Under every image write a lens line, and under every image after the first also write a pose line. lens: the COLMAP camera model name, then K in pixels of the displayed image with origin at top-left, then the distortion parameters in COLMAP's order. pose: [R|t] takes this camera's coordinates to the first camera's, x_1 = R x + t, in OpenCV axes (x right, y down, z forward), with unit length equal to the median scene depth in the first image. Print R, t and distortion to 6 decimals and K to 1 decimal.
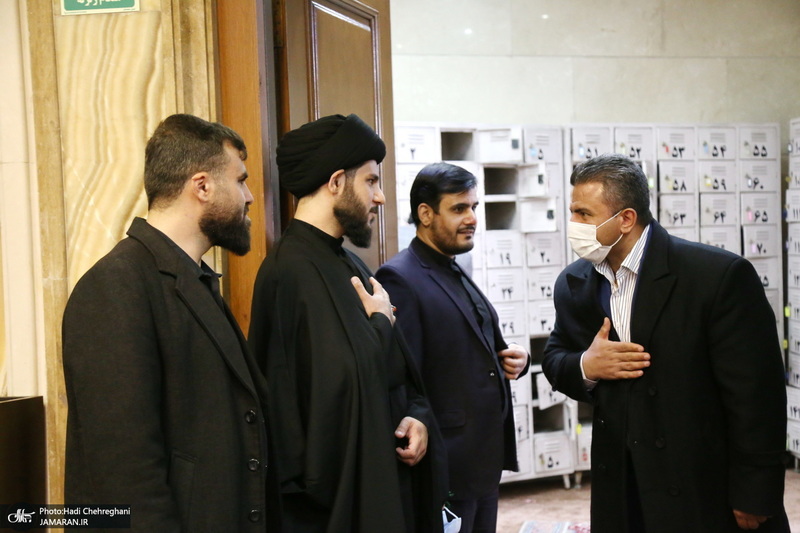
lens RADIAL K [[1289.9, 0, 400.0], [0, 1289.9, 266.5], [0, 0, 1]] dist [0.368941, -0.021814]
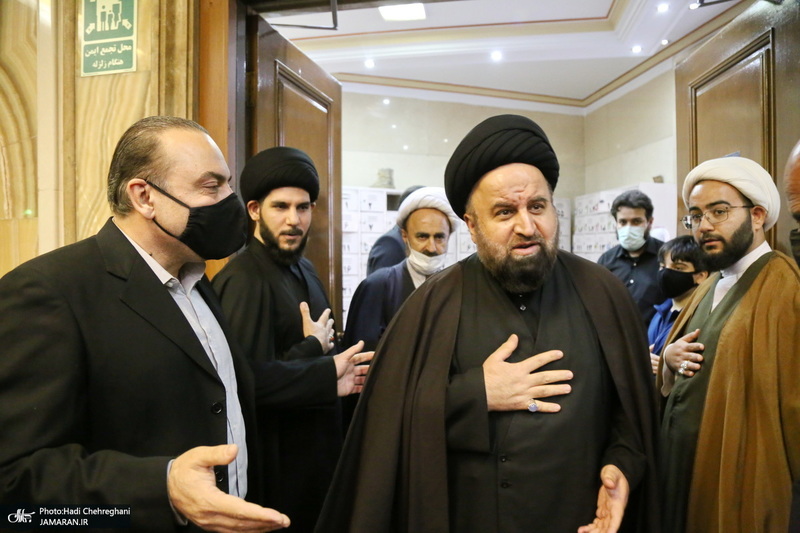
lens RADIAL K [[566.5, 0, 400.0], [0, 566.5, 266.5], [0, 0, 1]] dist [-0.111227, 0.085927]
pose [[0.998906, 0.025821, 0.038977, 0.041116], [-0.025706, 0.999664, -0.003439, -0.009413], [-0.039053, 0.002433, 0.999234, 0.455735]]
